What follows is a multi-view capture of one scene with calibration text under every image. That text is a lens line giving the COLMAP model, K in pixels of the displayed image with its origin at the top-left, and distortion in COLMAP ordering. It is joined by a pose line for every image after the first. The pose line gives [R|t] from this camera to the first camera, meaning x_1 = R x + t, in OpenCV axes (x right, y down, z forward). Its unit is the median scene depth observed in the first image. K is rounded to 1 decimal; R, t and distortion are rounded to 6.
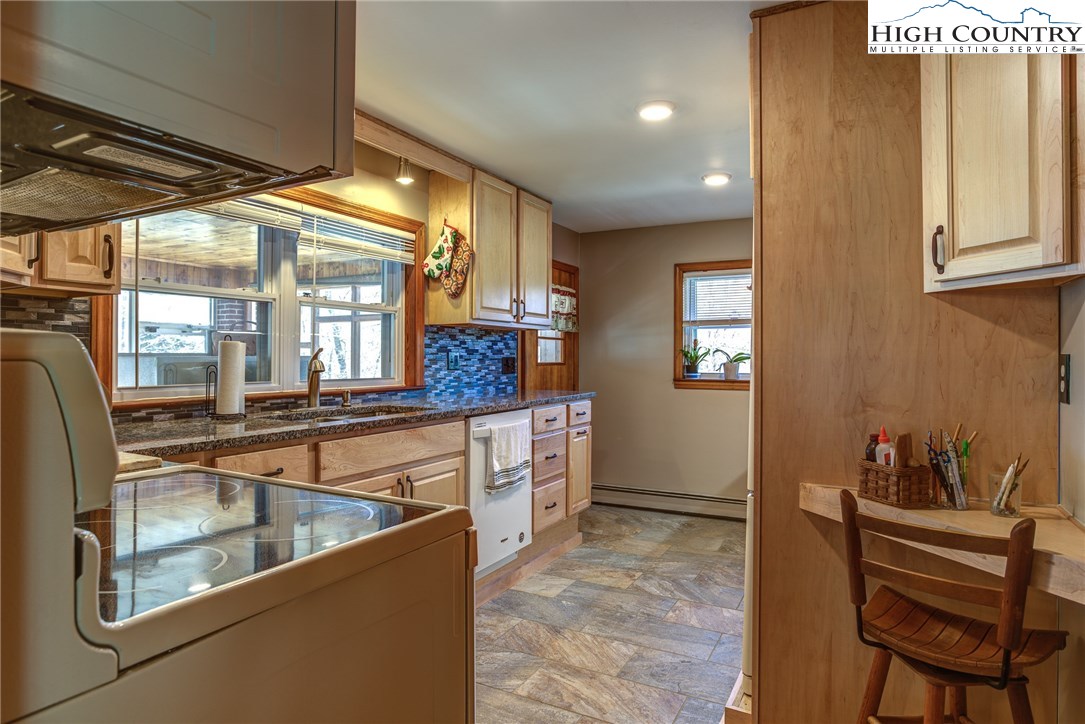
lens RADIAL K [[625.6, 0, 540.5], [0, 625.6, 358.1], [0, 0, 1]] dist [-0.034034, 0.000326]
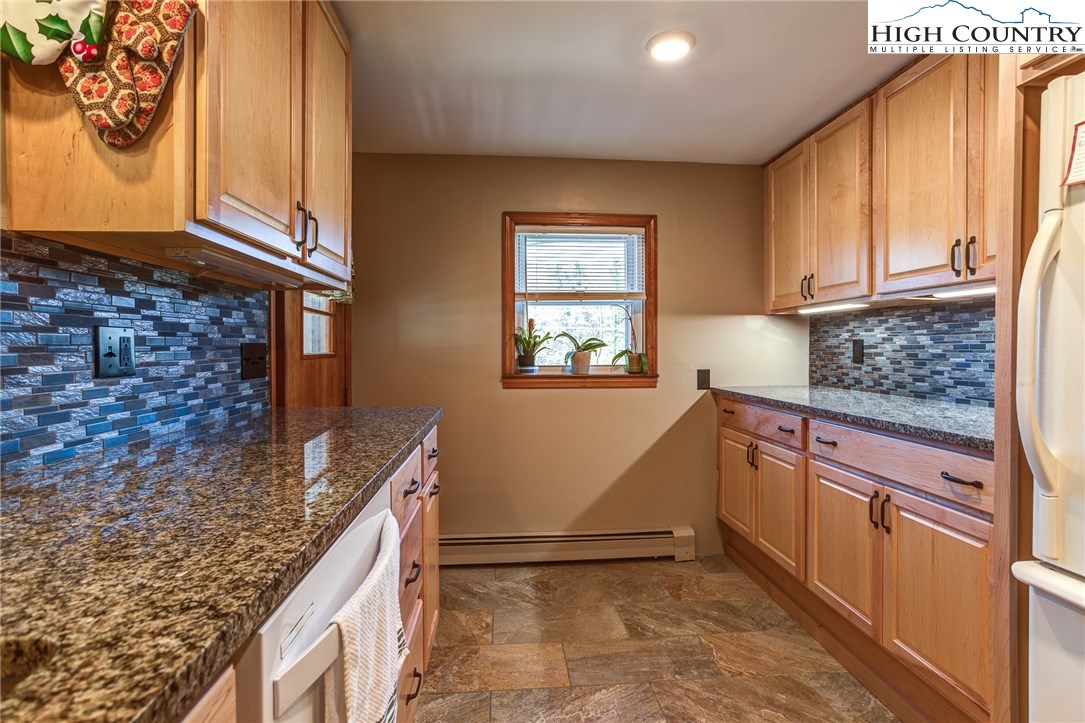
lens RADIAL K [[552.2, 0, 566.0], [0, 552.2, 356.0], [0, 0, 1]] dist [-0.044890, 0.017469]
pose [[0.835874, -0.011808, 0.548794, -0.086055], [0.002974, 0.999851, 0.016984, 0.001934], [-0.548913, -0.012565, 0.835785, 0.555067]]
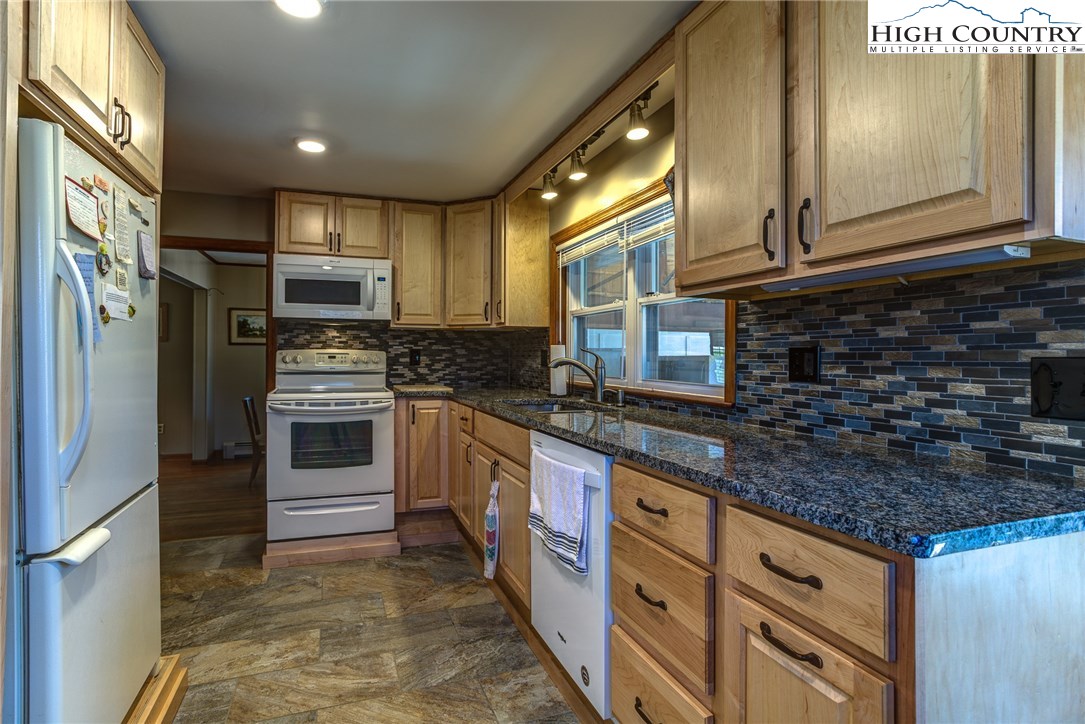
lens RADIAL K [[552.2, 0, 539.2], [0, 552.2, 356.1], [0, 0, 1]] dist [-0.044890, 0.017469]
pose [[-0.664388, -0.005986, -0.747364, 0.294287], [-0.009564, 0.999954, 0.000493, -0.000048], [0.747327, 0.007476, -0.664414, 1.045480]]
